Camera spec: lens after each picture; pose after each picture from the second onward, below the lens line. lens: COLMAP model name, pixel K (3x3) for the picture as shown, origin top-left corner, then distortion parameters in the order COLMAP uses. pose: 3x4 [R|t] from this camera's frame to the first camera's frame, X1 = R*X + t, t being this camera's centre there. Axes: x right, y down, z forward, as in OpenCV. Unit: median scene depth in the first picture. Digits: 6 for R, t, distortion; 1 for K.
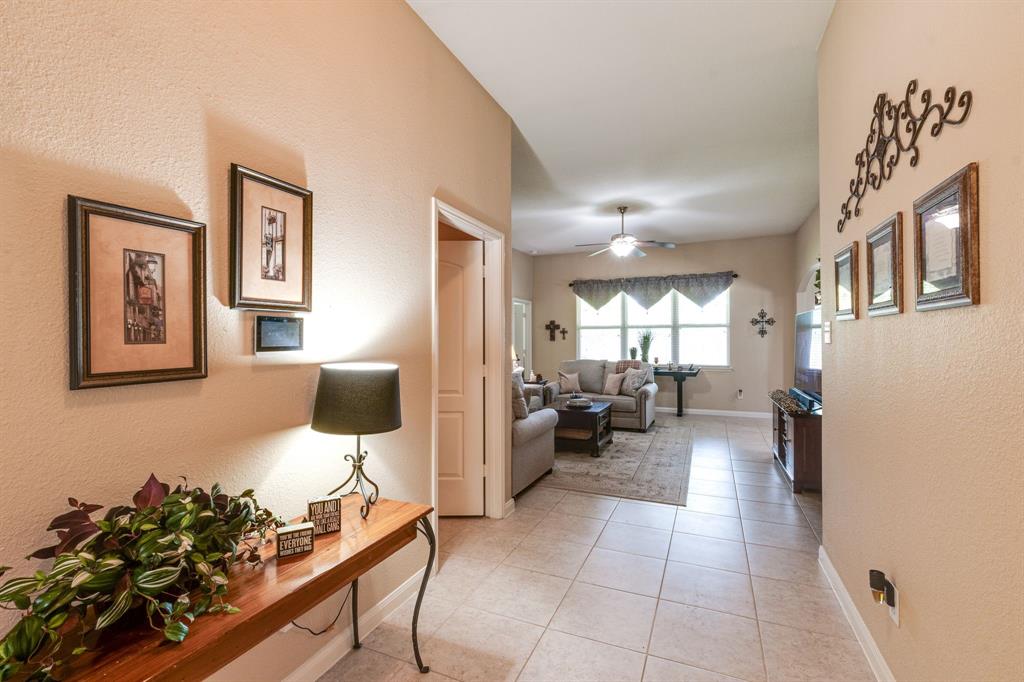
lens RADIAL K [[457.3, 0, 514.4], [0, 457.3, 334.3], [0, 0, 1]] dist [-0.007986, 0.003291]
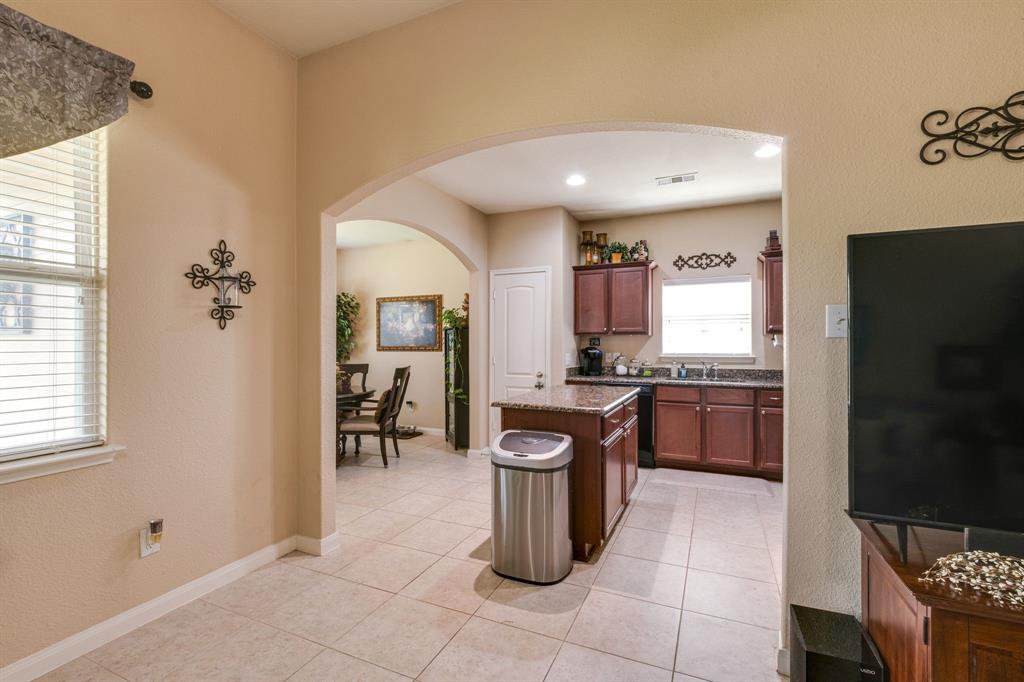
lens RADIAL K [[457.3, 0, 512.6], [0, 457.3, 339.1], [0, 0, 1]] dist [-0.007986, 0.003291]
pose [[0.007123, 0.008217, 0.999941, 0.352671], [0.006440, 0.999945, -0.008262, 0.027601], [-0.999954, 0.006498, 0.007070, 1.225390]]
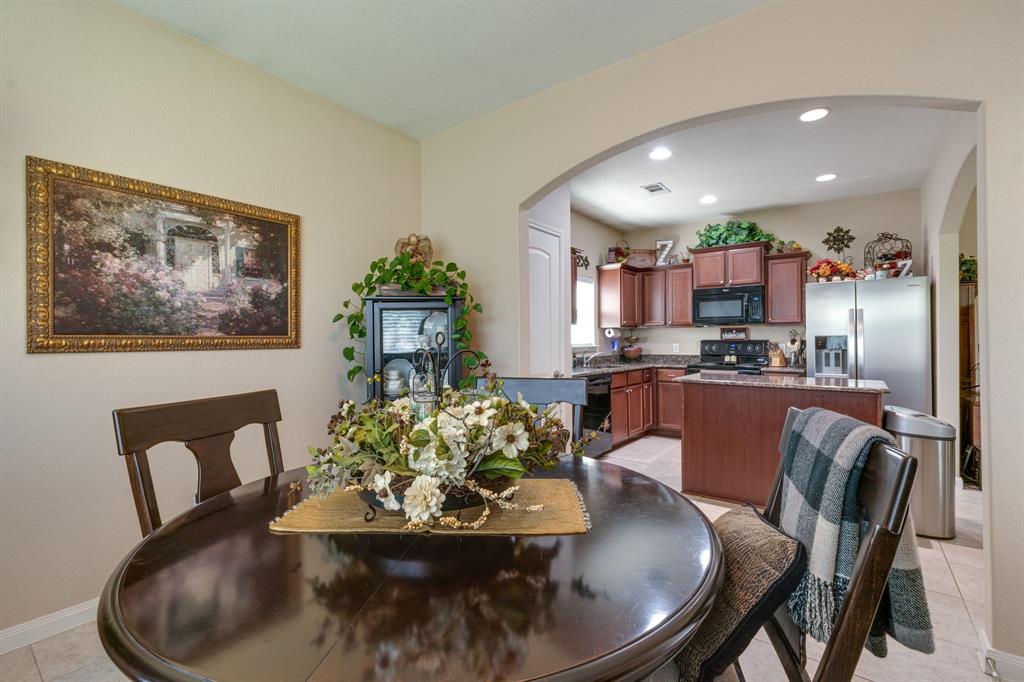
lens RADIAL K [[457.3, 0, 509.6], [0, 457.3, 336.2], [0, 0, 1]] dist [-0.007986, 0.003291]
pose [[-0.974253, 0.007702, 0.225325, 0.668794], [0.006361, 0.999957, -0.006677, 0.032363], [-0.225367, -0.005072, -0.974261, 1.465688]]
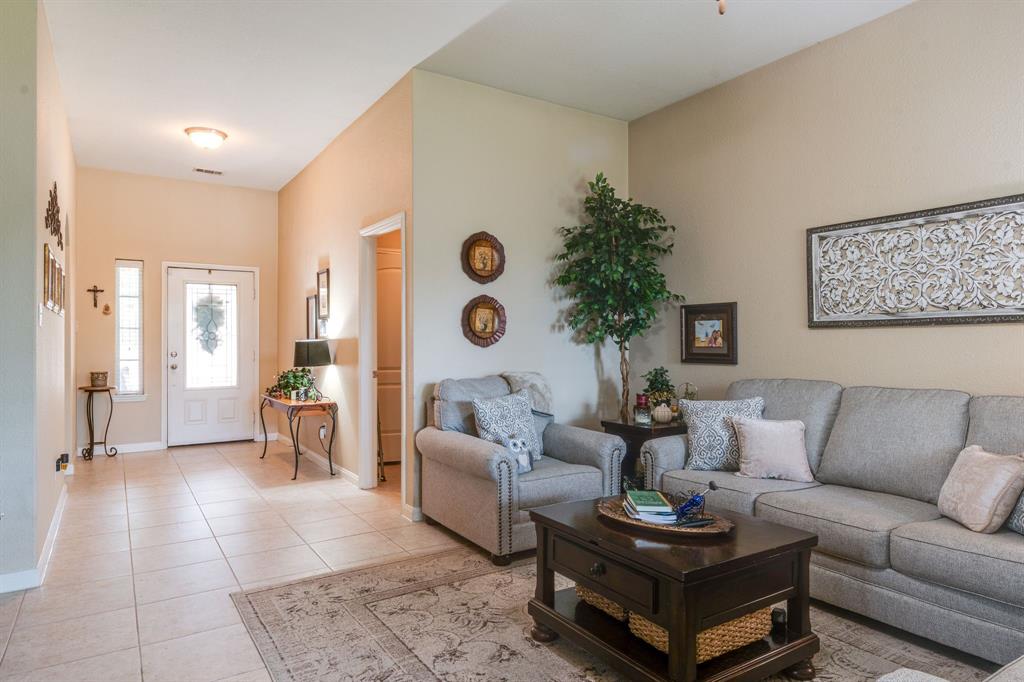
lens RADIAL K [[625.3, 0, 518.0], [0, 625.3, 337.6], [0, 0, 1]] dist [0.000350, 0.000830]
pose [[-0.542911, 0.003756, -0.839782, 0.637818], [0.003398, 0.999992, 0.002276, 0.027065], [0.839783, -0.001618, -0.542920, 1.312448]]
